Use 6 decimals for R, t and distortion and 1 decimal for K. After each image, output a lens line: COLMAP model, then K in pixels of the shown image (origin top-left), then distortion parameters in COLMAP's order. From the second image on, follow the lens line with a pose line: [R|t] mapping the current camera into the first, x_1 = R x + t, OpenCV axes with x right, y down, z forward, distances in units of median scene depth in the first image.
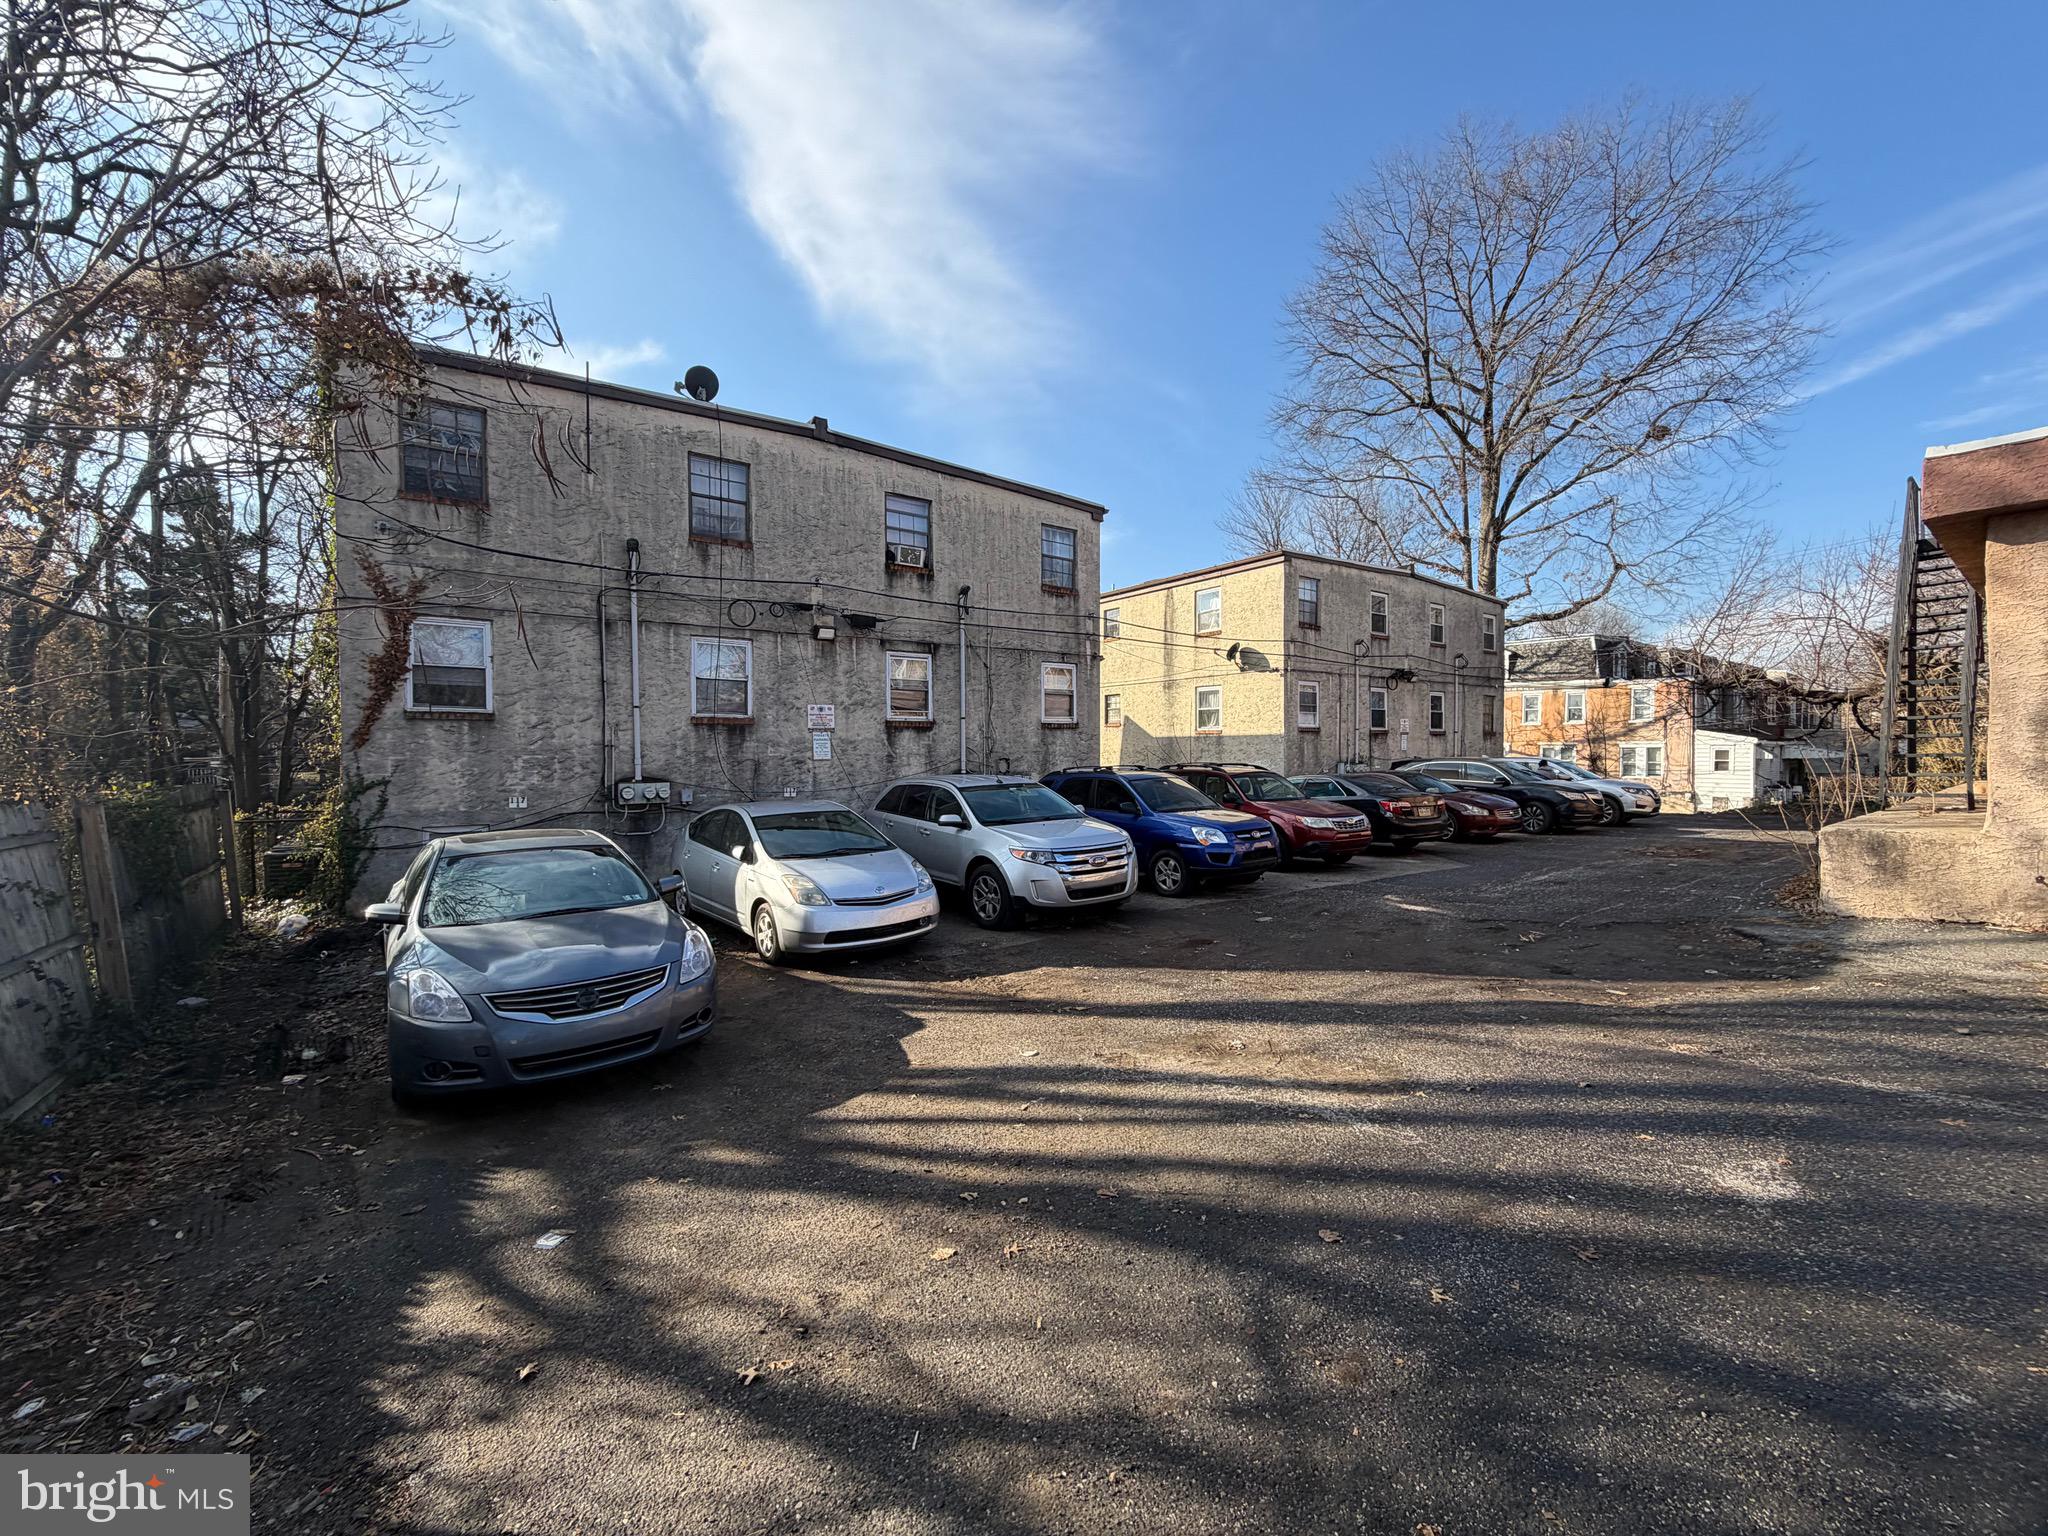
lens RADIAL K [[815.4, 0, 1021.5], [0, 815.4, 766.8], [0, 0, 1]] dist [0.001220, 0.000070]
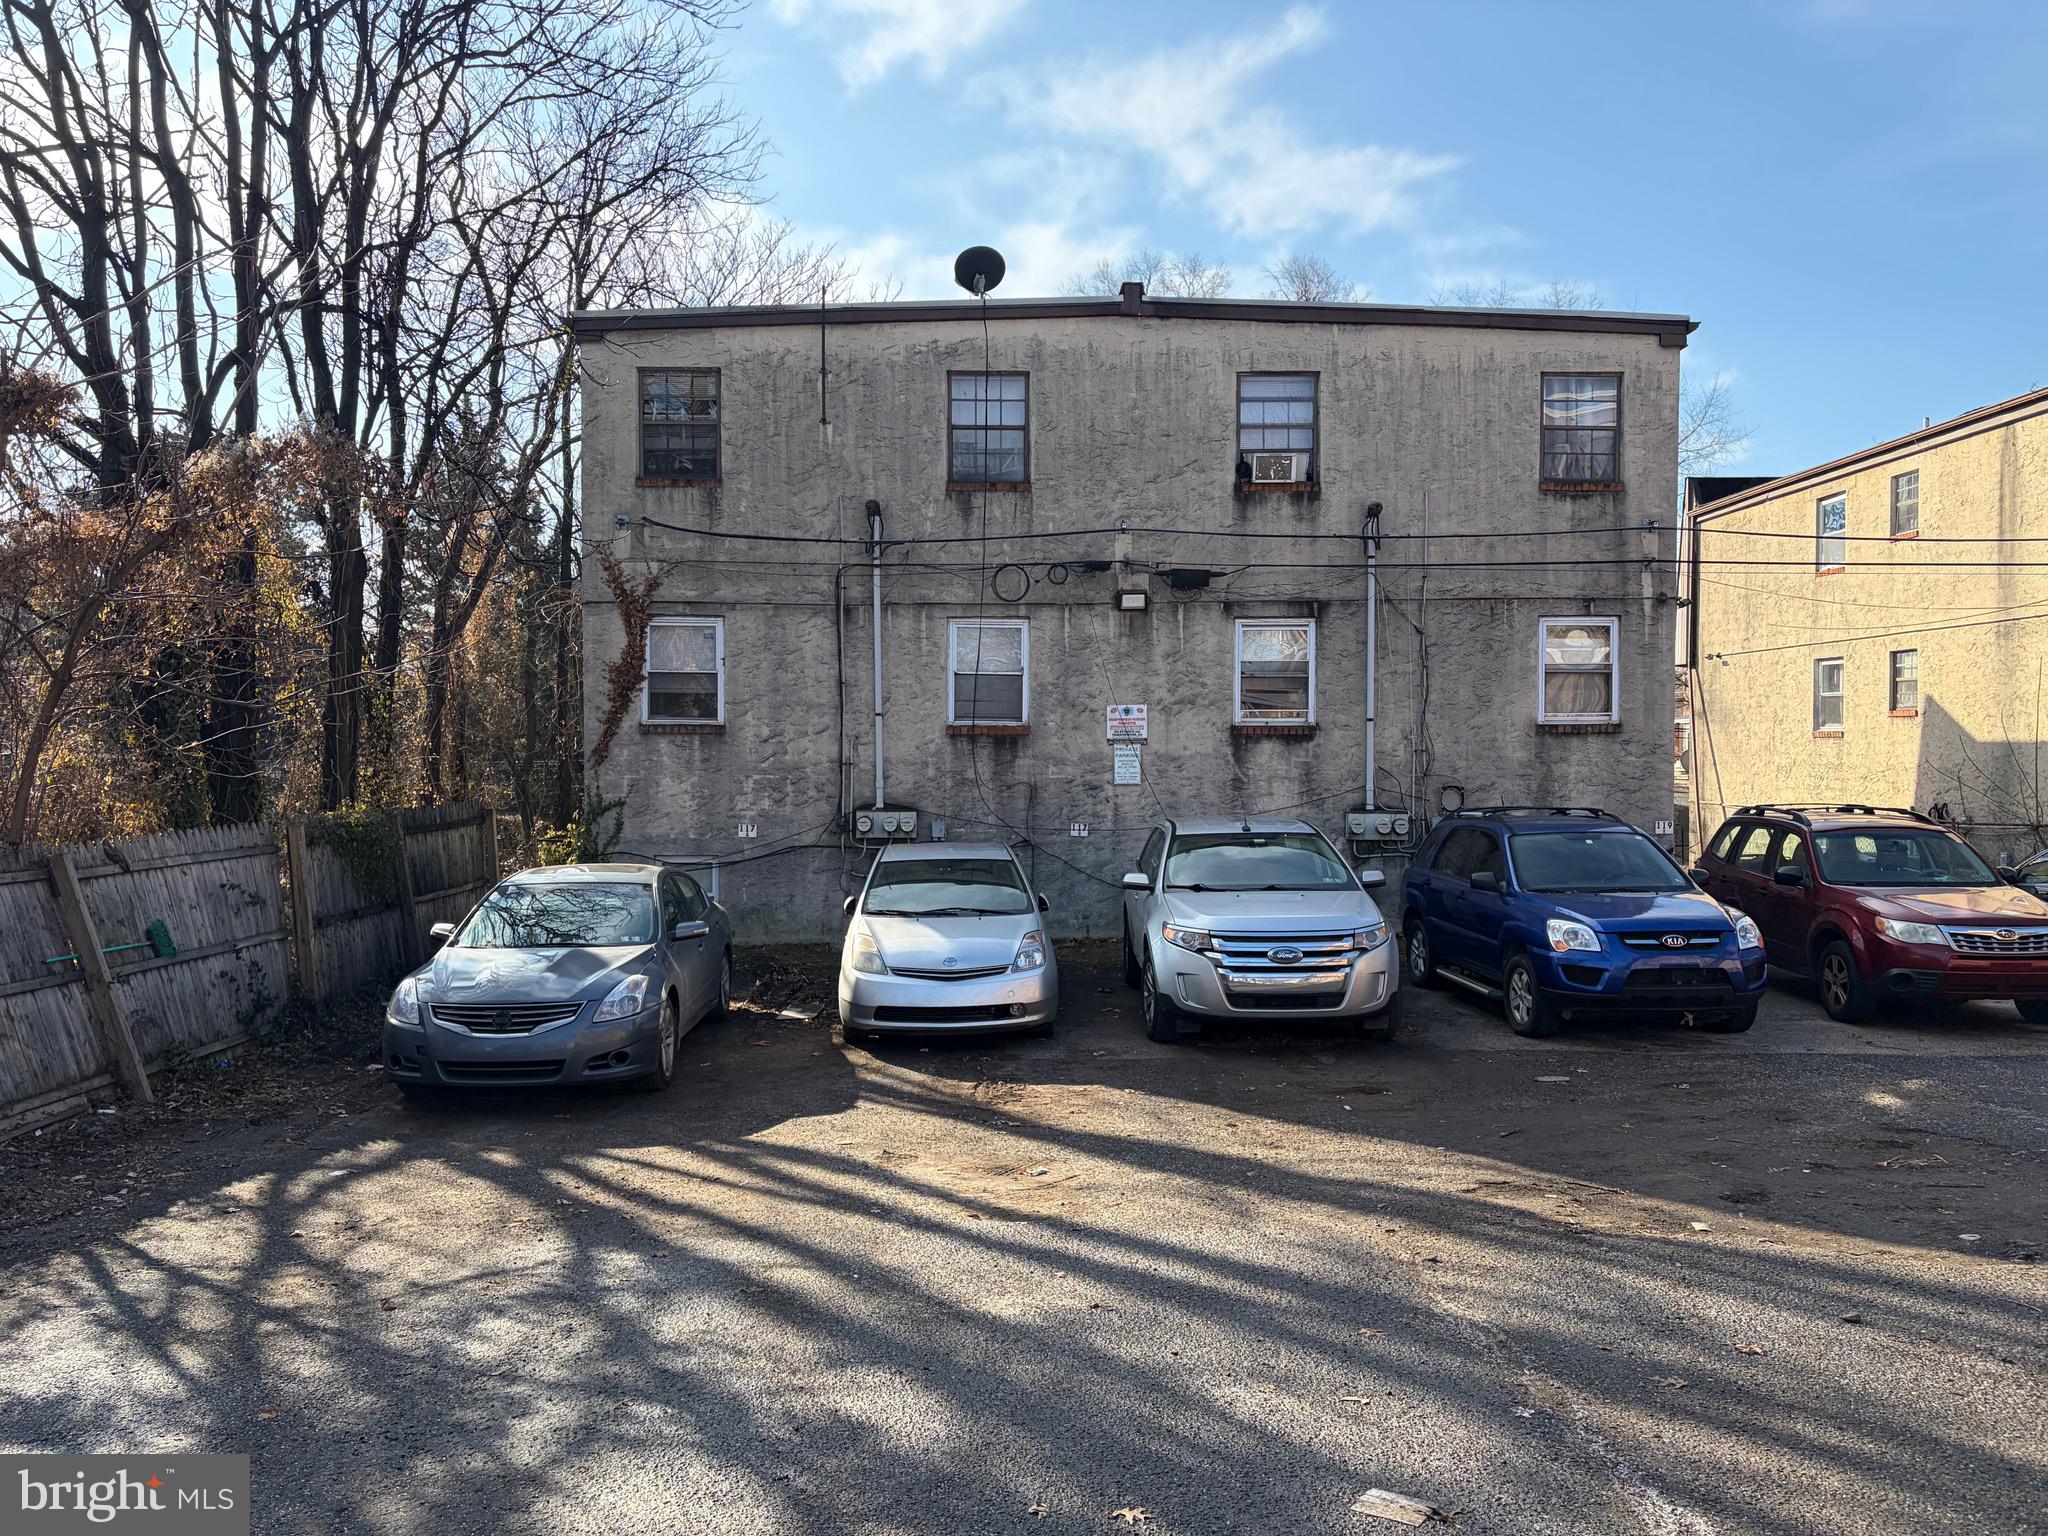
lens RADIAL K [[1523.6, 0, 1026.1], [0, 1523.6, 780.5], [0, 0, 1]] dist [0.087618, -0.135947]
pose [[0.815534, 0.021141, -0.578323, 0.491284], [-0.017518, 0.999776, 0.011844, -0.029633], [0.578444, 0.000471, 0.815722, -0.110590]]
